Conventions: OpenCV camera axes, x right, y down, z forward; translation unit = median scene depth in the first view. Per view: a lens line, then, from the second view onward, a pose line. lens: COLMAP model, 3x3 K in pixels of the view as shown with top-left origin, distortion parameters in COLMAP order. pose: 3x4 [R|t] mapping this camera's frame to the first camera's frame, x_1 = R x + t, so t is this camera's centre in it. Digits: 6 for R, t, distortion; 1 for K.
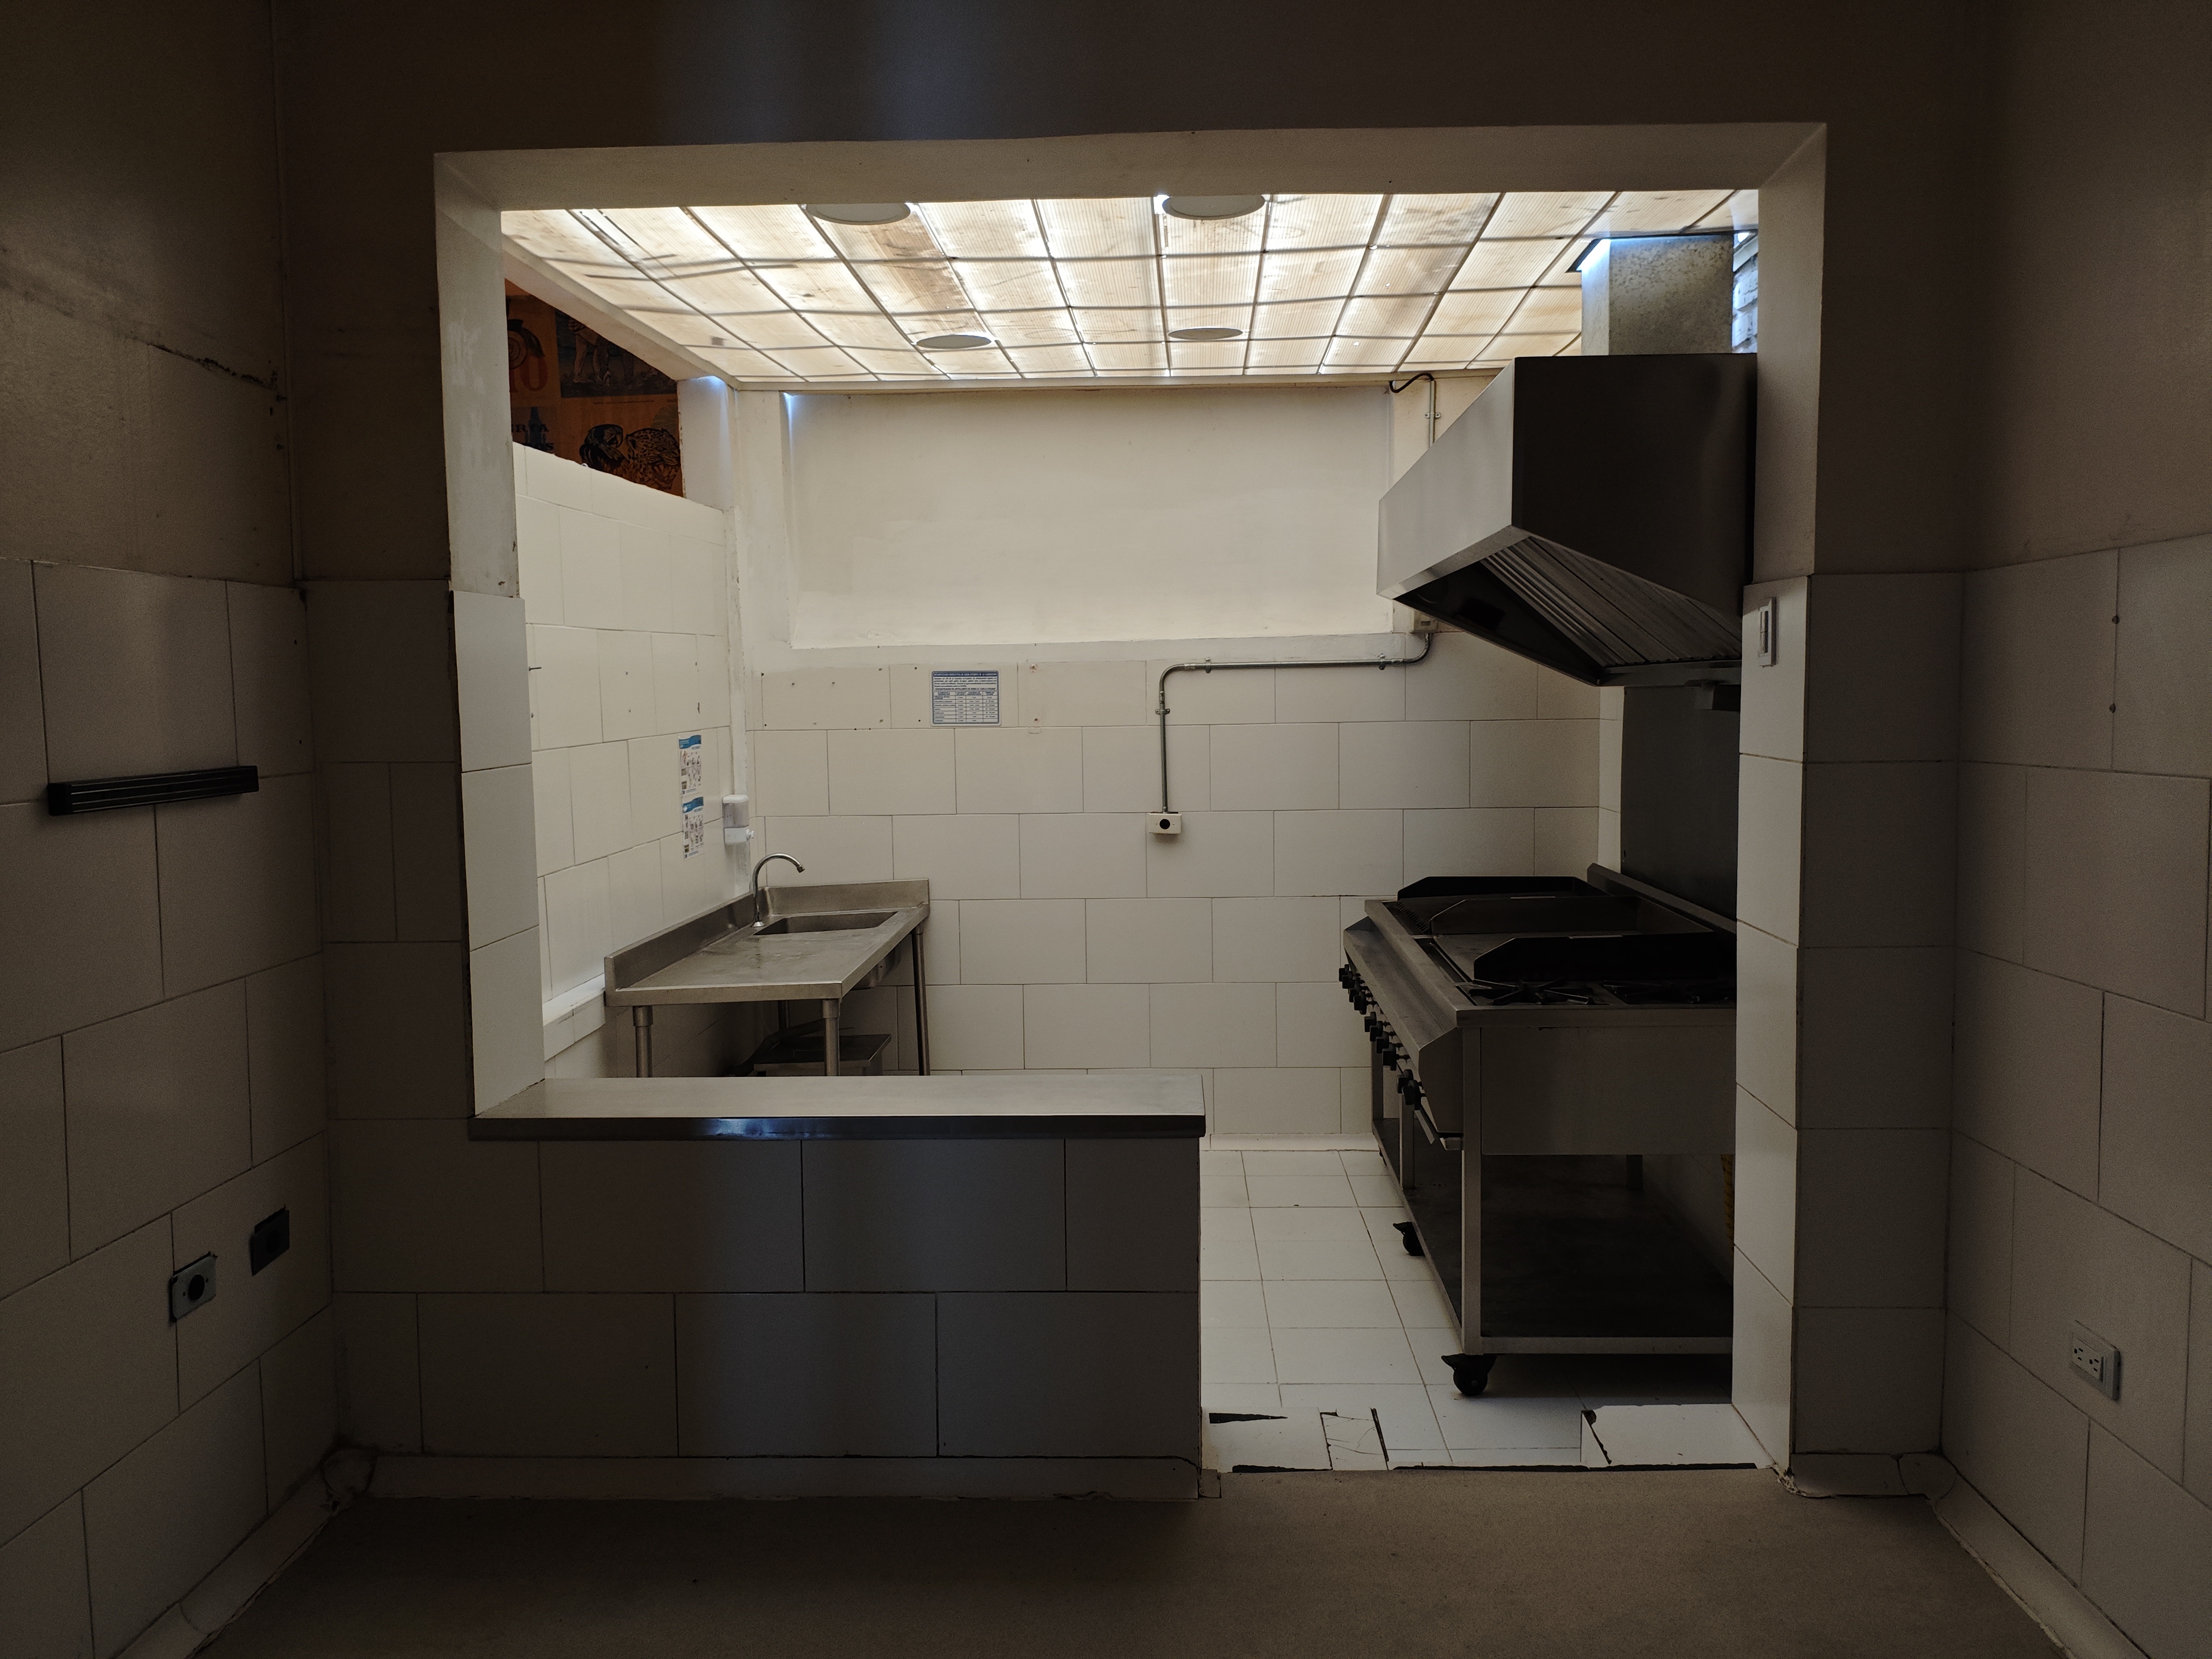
lens RADIAL K [[1685.1, 0, 1111.5], [0, 1685.1, 839.7], [0, 0, 1]] dist [0.018910, -0.058181]
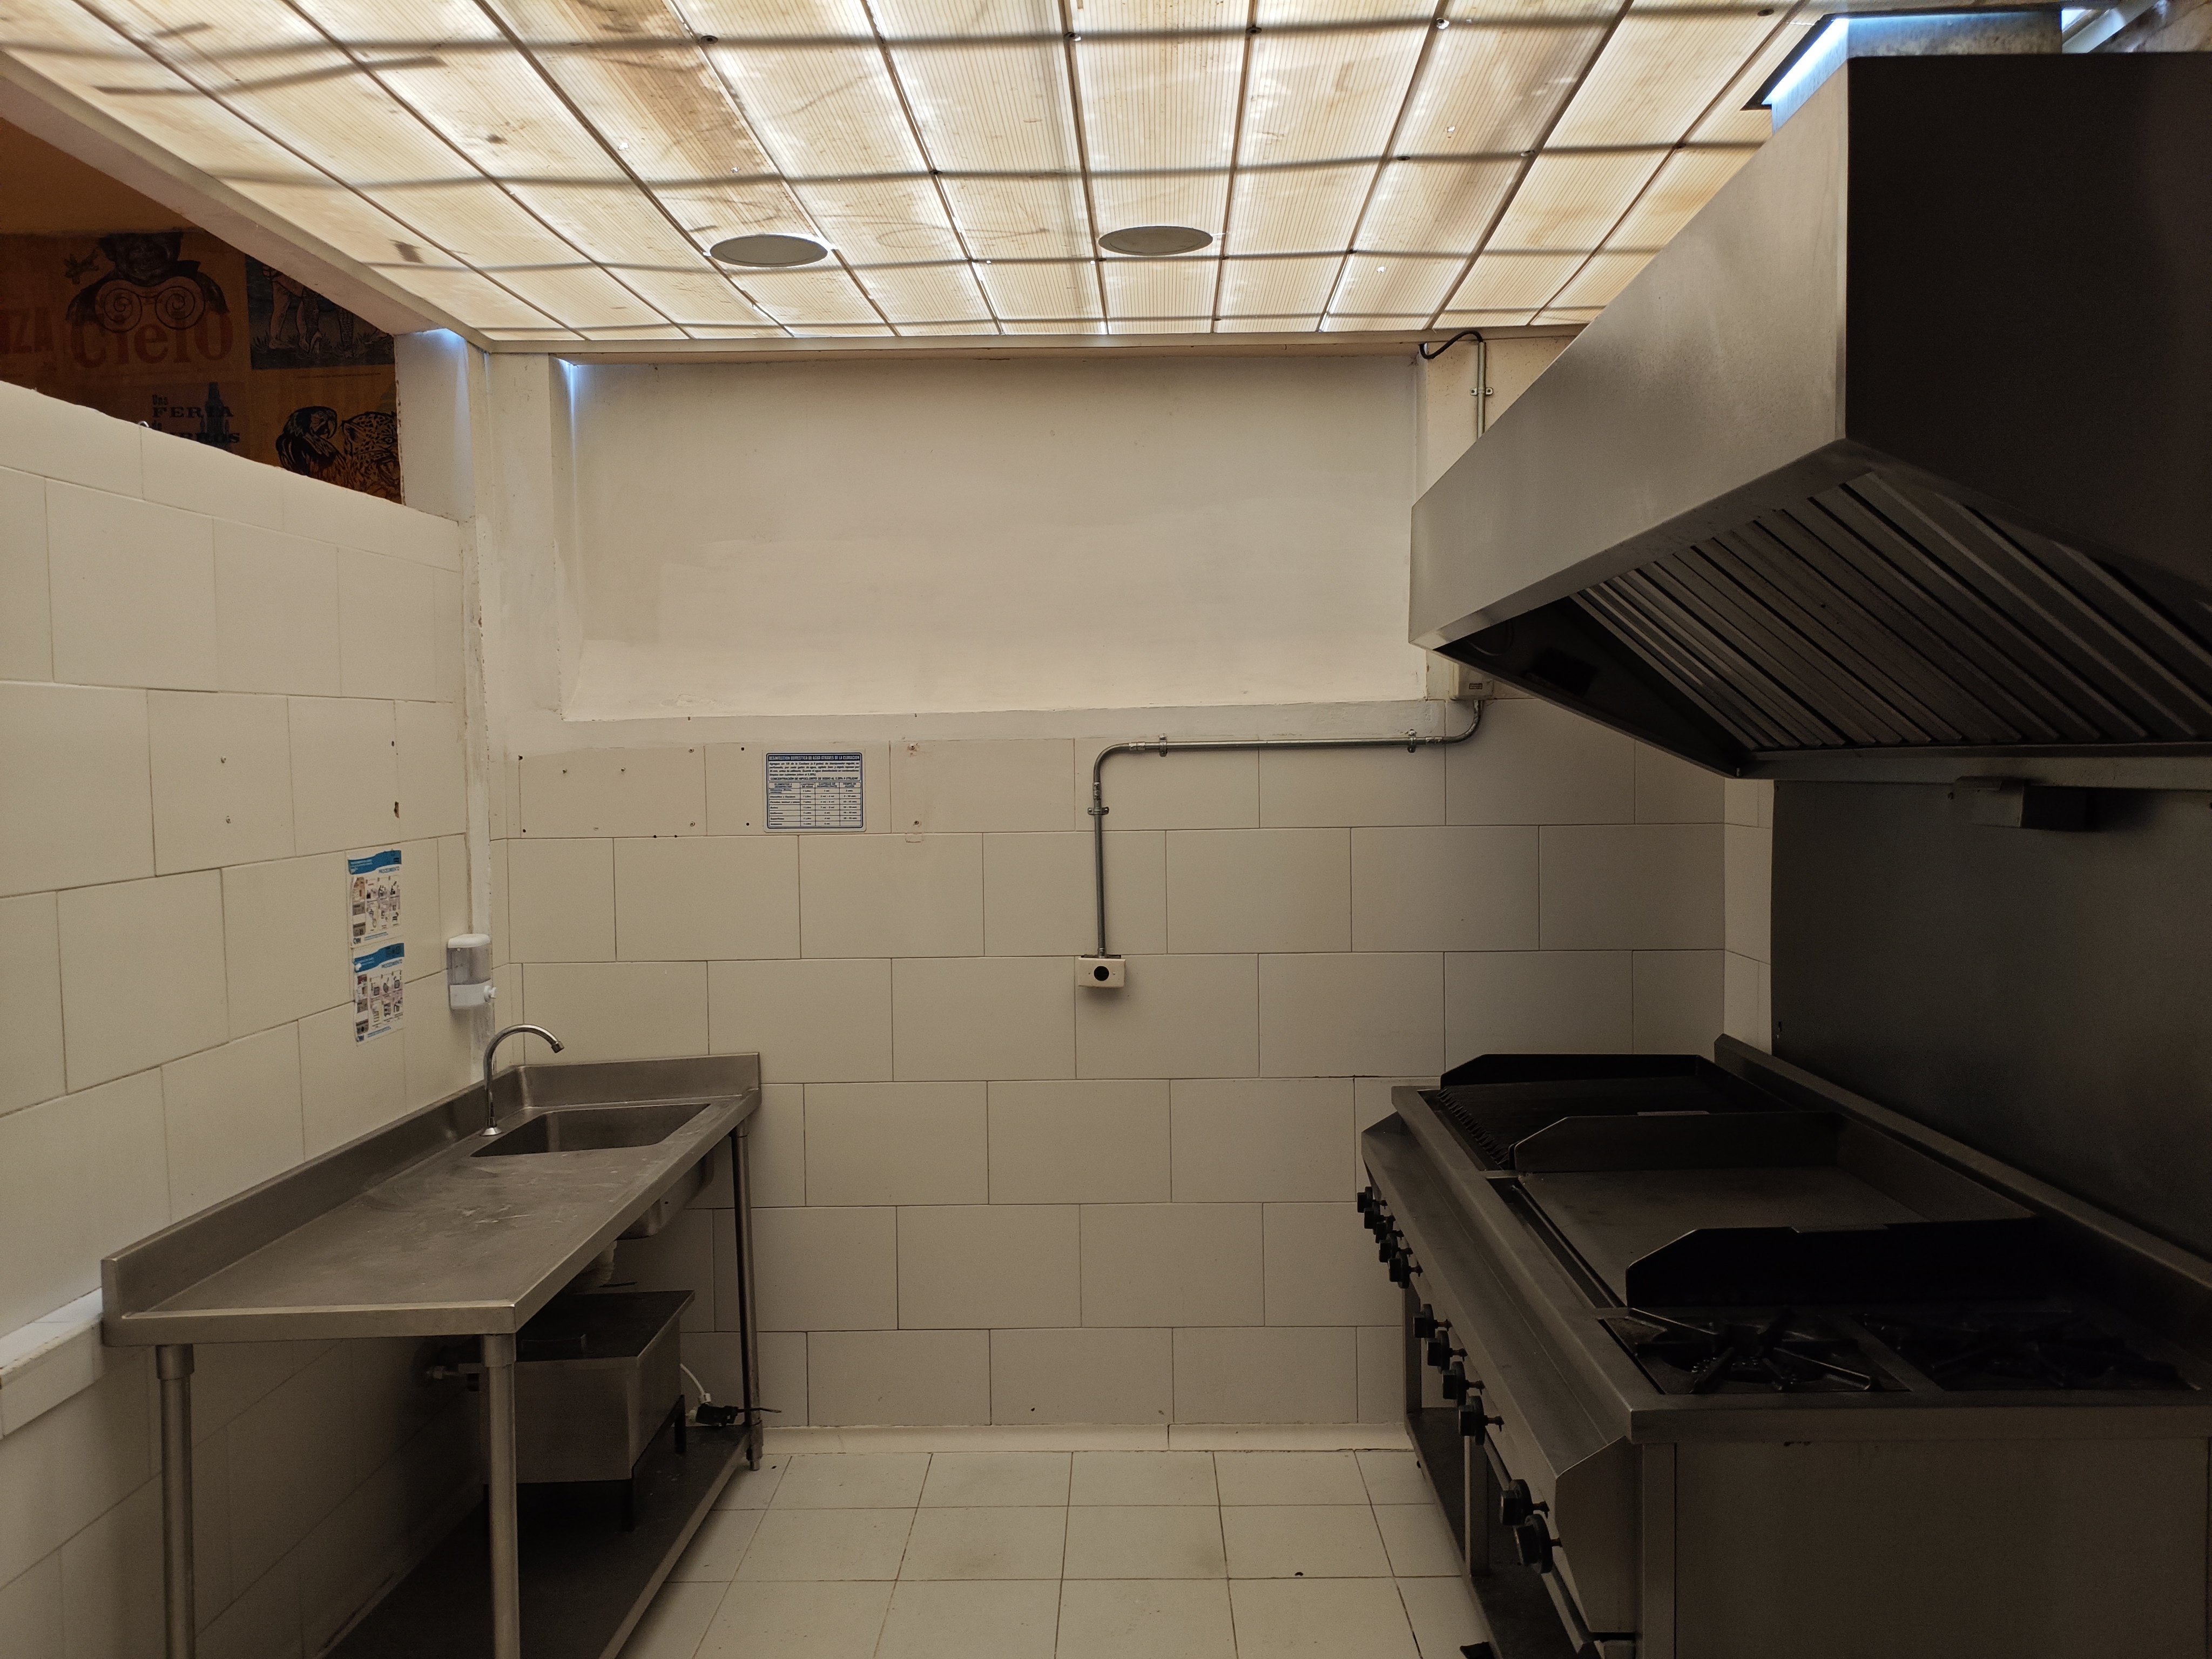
lens RADIAL K [[1685.1, 0, 1106.4], [0, 1685.1, 827.3], [0, 0, 1]] dist [0.018910, -0.058181]
pose [[0.999813, 0.000051, 0.019354, 0.021112], [0.000924, 0.998730, -0.050372, -0.035774], [-0.019332, 0.050381, 0.998543, 0.315728]]
